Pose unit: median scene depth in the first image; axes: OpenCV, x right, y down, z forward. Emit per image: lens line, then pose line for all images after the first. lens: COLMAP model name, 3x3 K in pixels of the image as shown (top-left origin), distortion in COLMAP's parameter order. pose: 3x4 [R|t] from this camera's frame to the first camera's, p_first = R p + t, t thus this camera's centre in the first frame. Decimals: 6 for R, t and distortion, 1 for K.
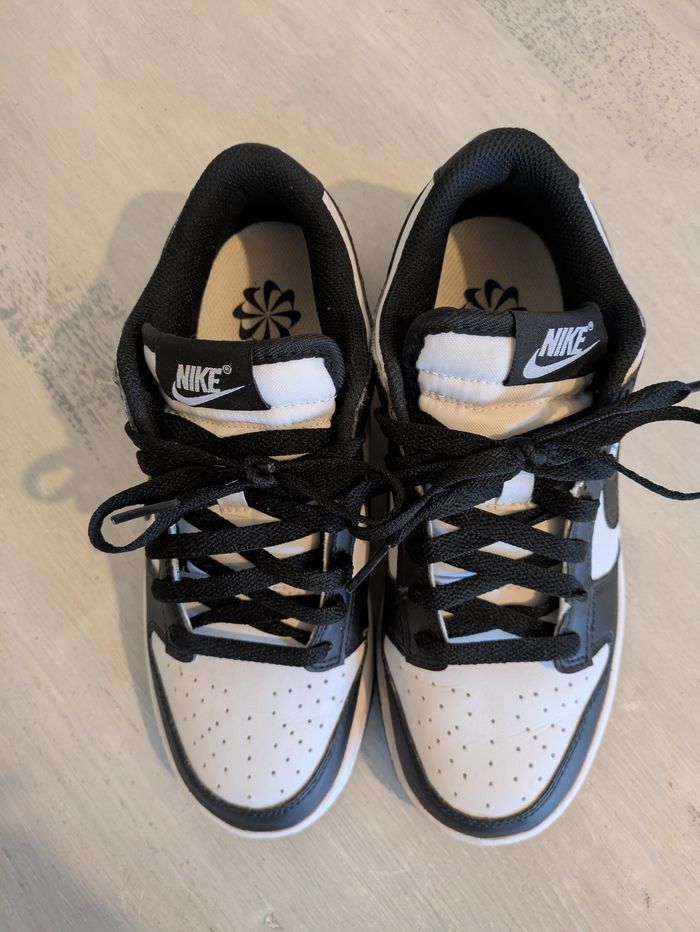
lens RADIAL K [[720.5, 0, 350.0], [0, 720.5, 466.0], [0, 0, 1]] dist [-0.004076, -0.001217]
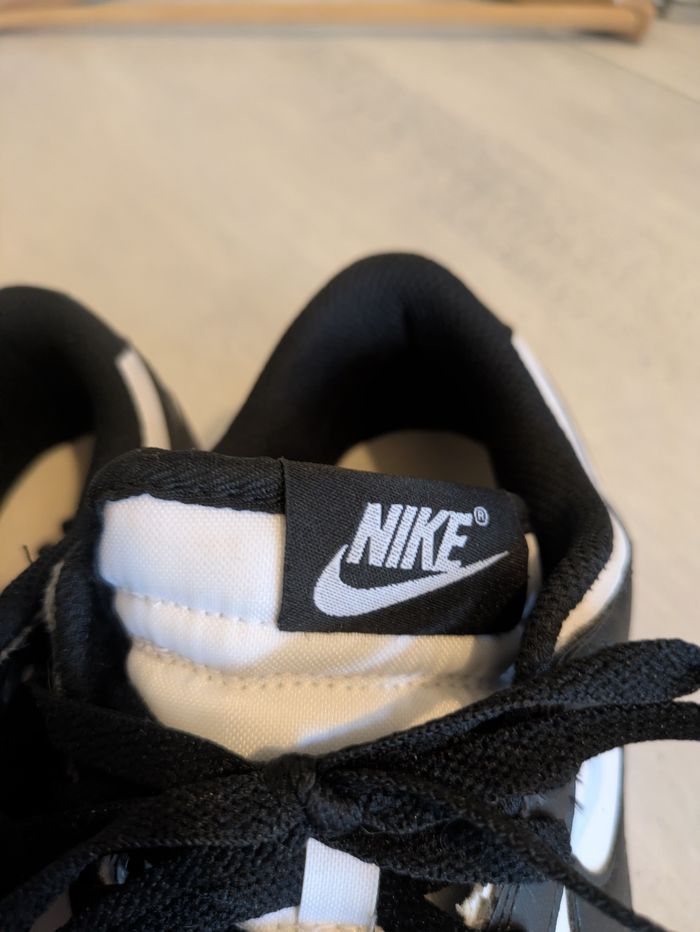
lens RADIAL K [[757.3, 0, 350.0], [0, 757.3, 466.0], [0, 0, 1]] dist [-0.041498, -0.002565]
pose [[0.991236, 0.031100, -0.128388, 0.228176], [-0.083983, 0.898561, -0.430738, -0.003021], [0.101969, 0.437746, 0.893298, 0.392417]]
